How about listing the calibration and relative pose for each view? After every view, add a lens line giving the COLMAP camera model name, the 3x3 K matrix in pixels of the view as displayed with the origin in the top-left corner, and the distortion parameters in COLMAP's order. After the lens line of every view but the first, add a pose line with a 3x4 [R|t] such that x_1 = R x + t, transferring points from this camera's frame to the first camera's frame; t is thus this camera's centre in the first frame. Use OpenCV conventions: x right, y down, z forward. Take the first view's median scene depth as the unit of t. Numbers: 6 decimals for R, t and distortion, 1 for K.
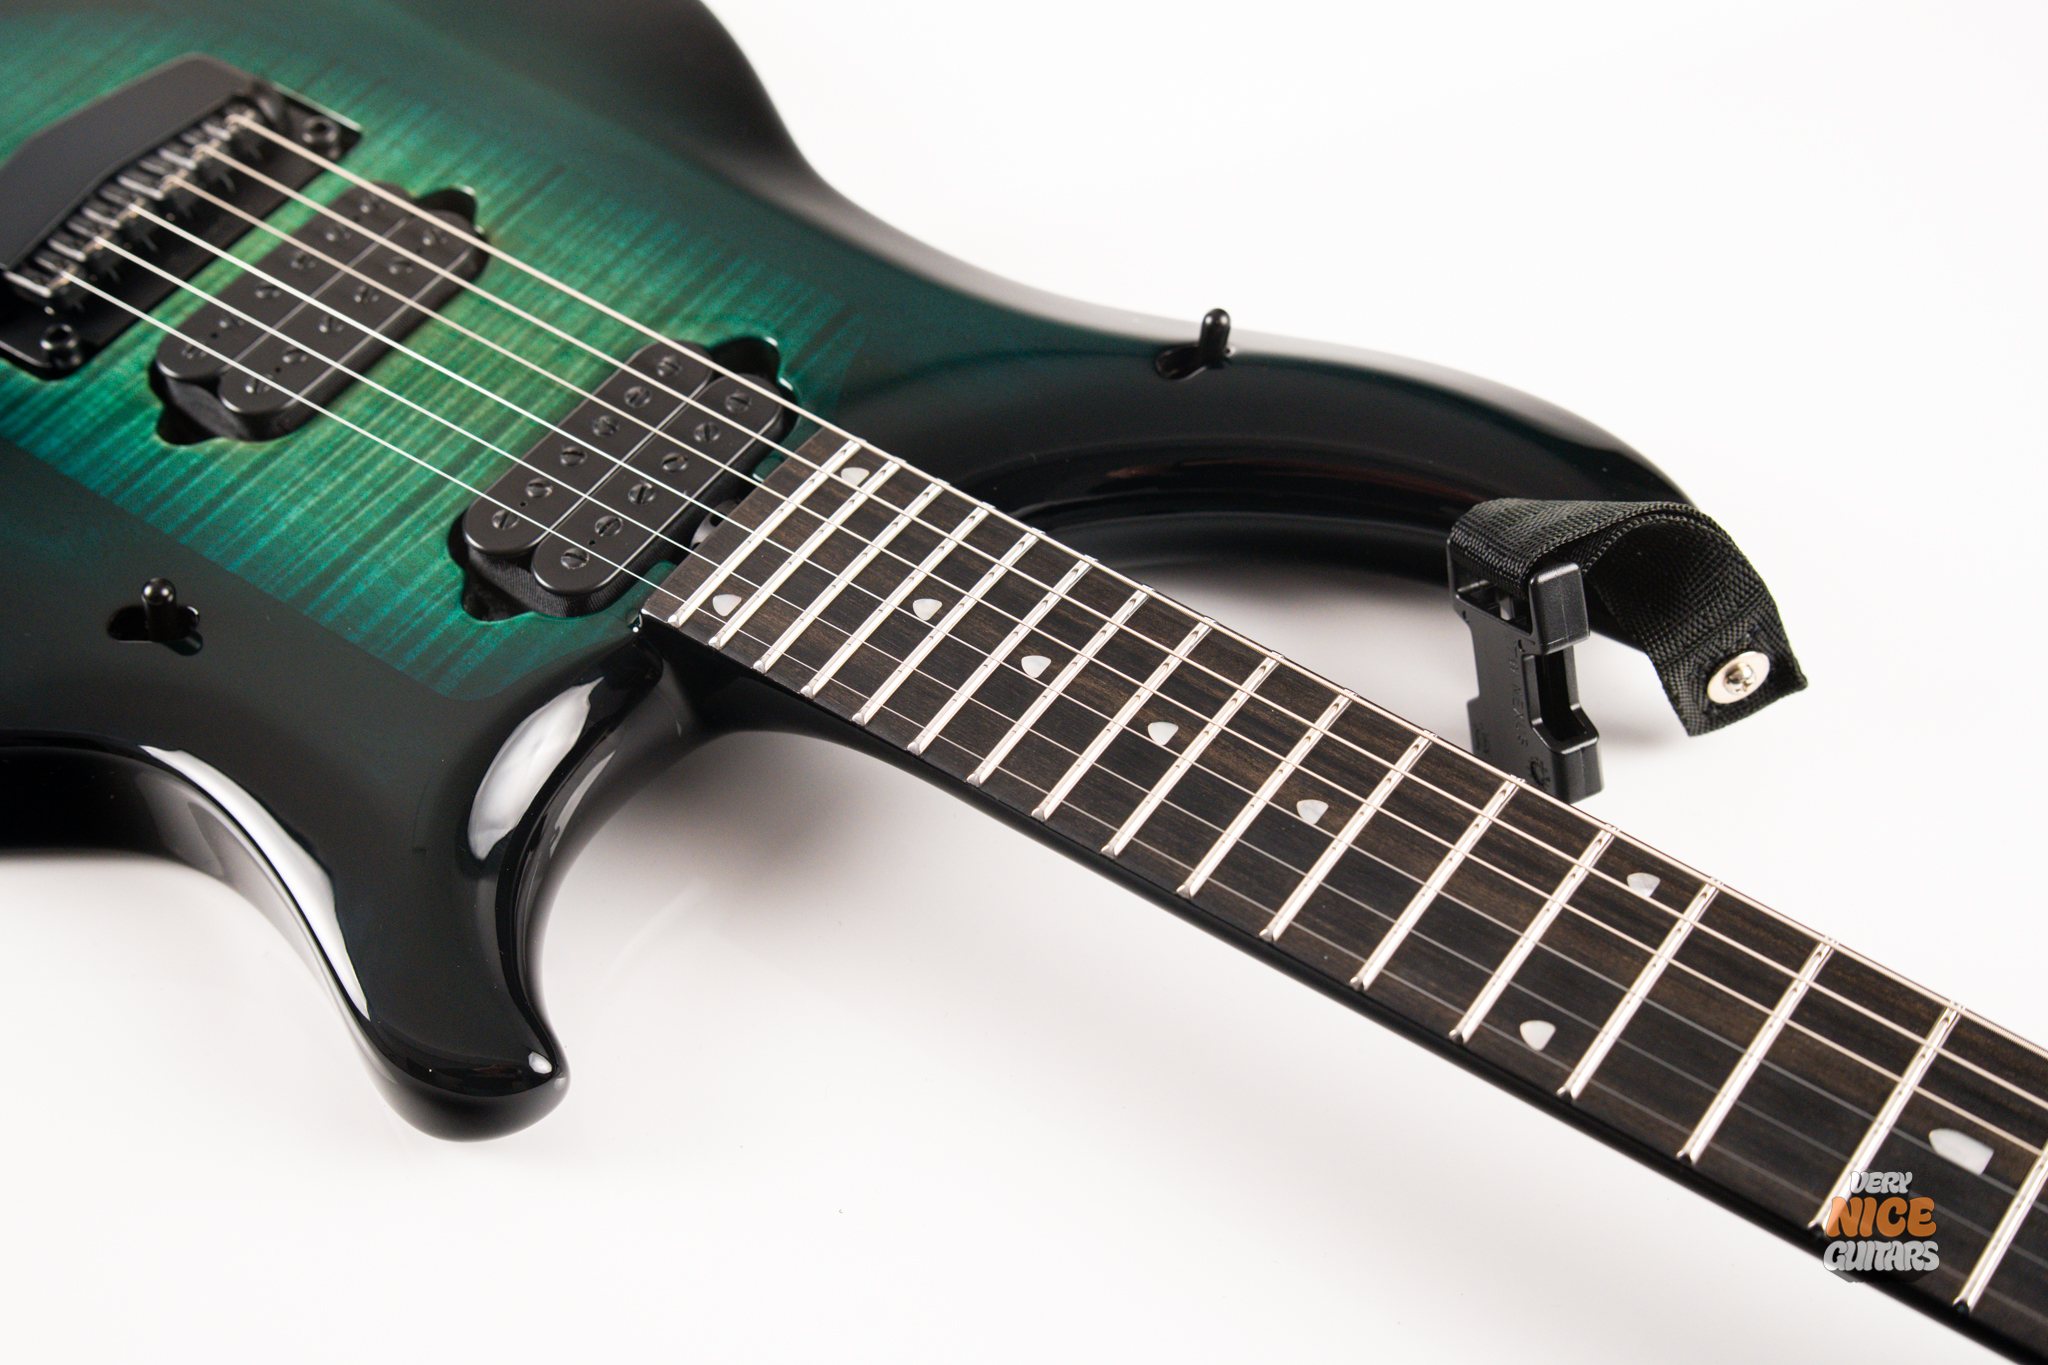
lens RADIAL K [[2783.4, 0, 1080.5], [0, 2783.4, 685.7], [0, 0, 1]] dist [0.062955, -0.104674]
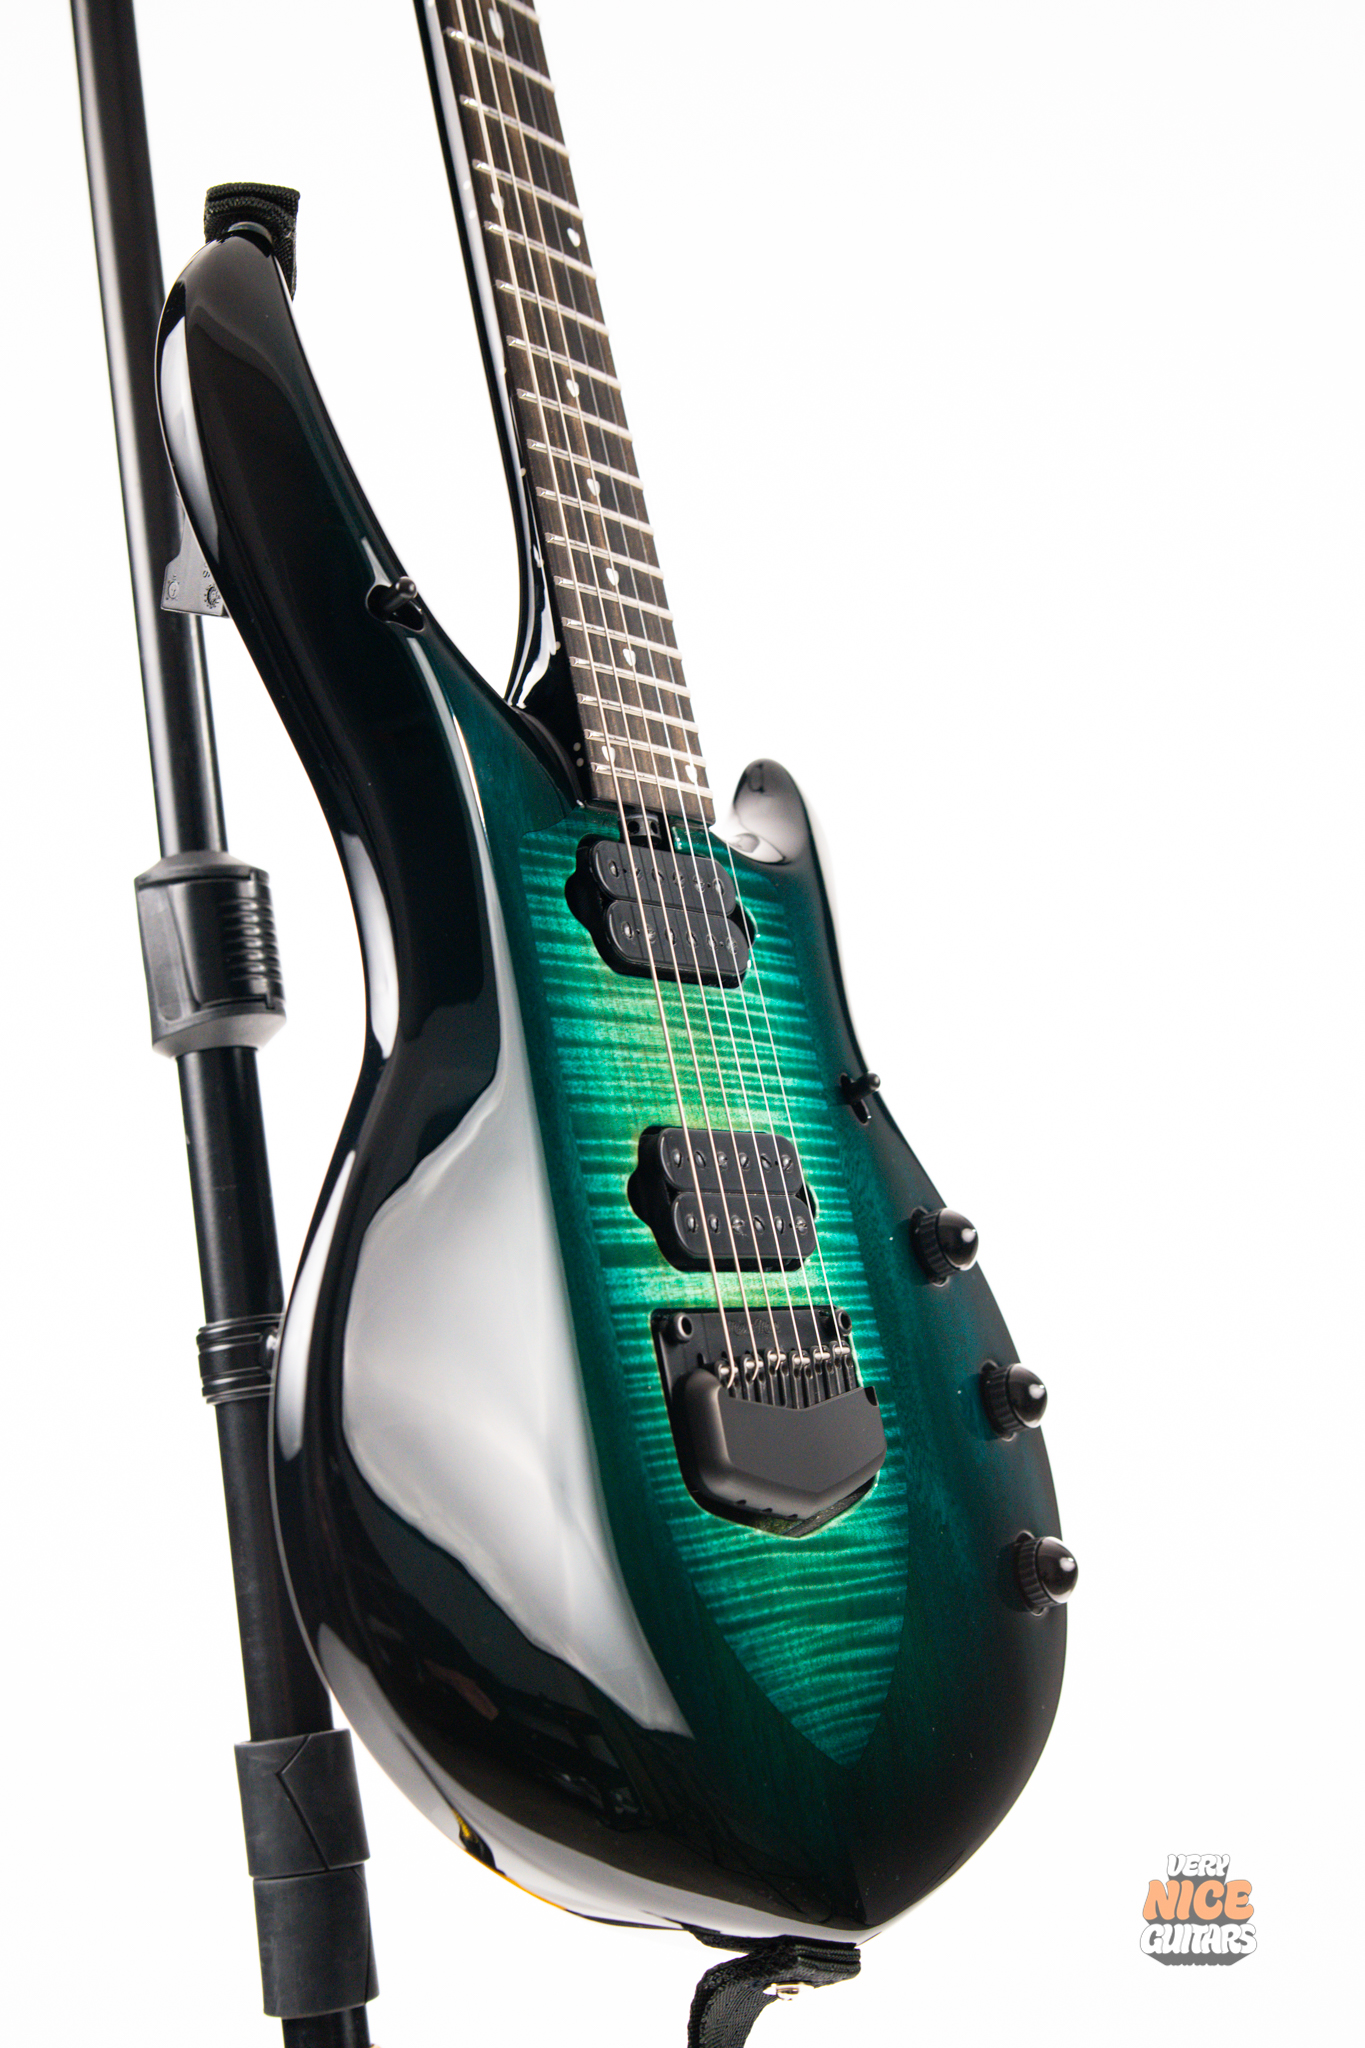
lens RADIAL K [[2900.2, 0, 682.5], [0, 2900.2, 1024.0], [0, 0, 1]] dist [0.057984, -0.029388]
pose [[-0.549213, -0.798609, -0.246146, 0.153327], [-0.166482, -0.184082, 0.968709, -1.531333], [-0.818931, 0.573007, -0.031854, 1.073496]]
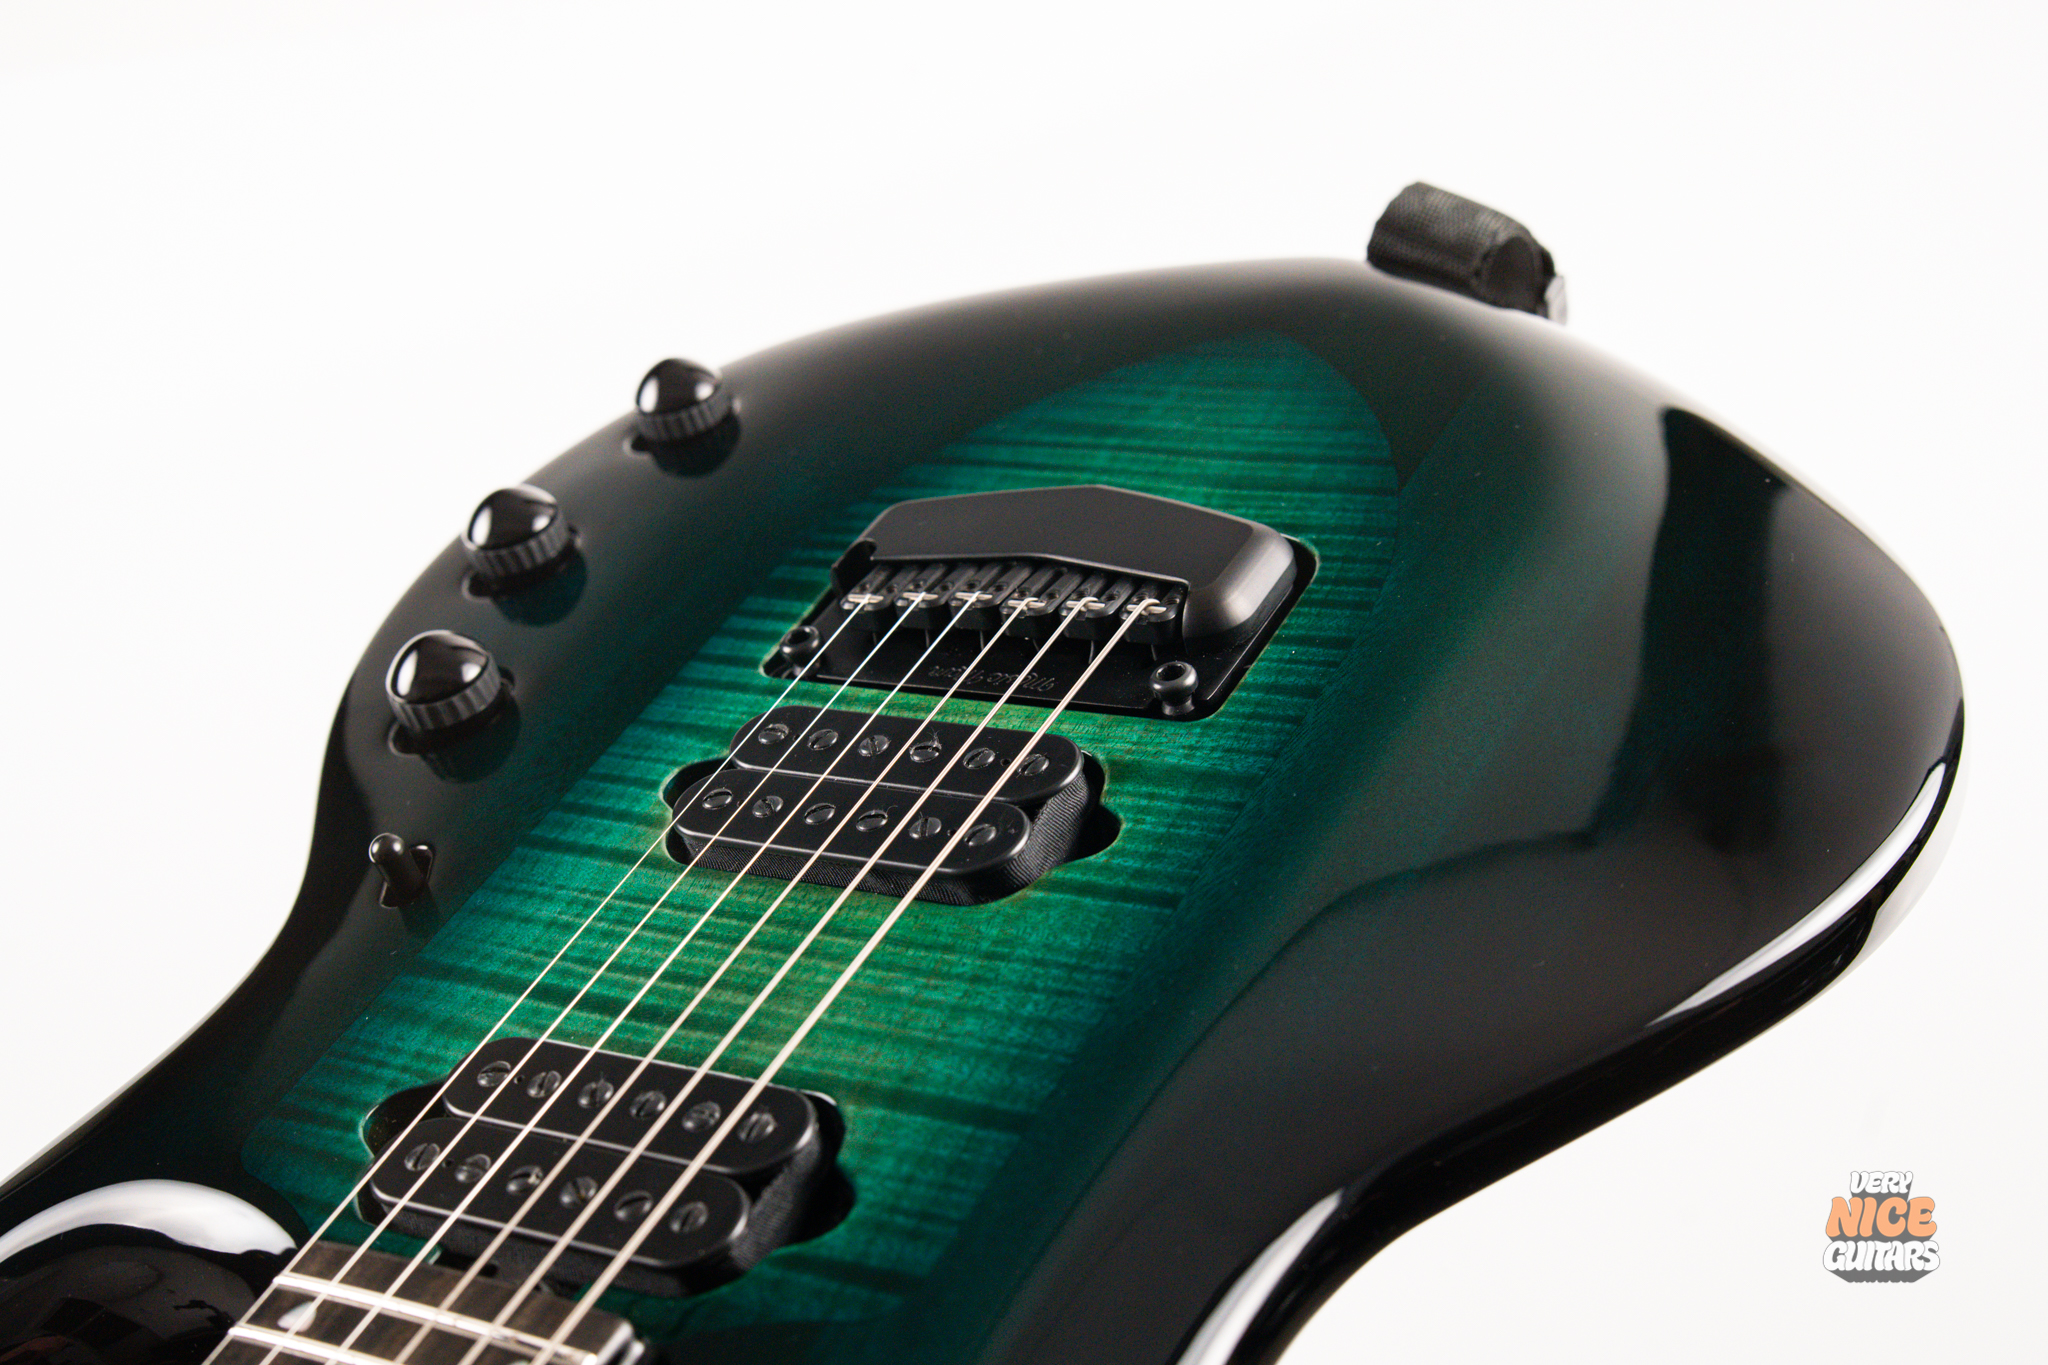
lens RADIAL K [[2900.2, 0, 1014.6], [0, 2900.2, 734.1], [0, 0, 1]] dist [0.057984, -0.029388]
pose [[0.126273, 0.577634, -0.806470, 0.403059], [-0.614095, 0.683991, 0.393756, -0.521726], [0.779065, 0.445529, 0.441091, 0.699099]]
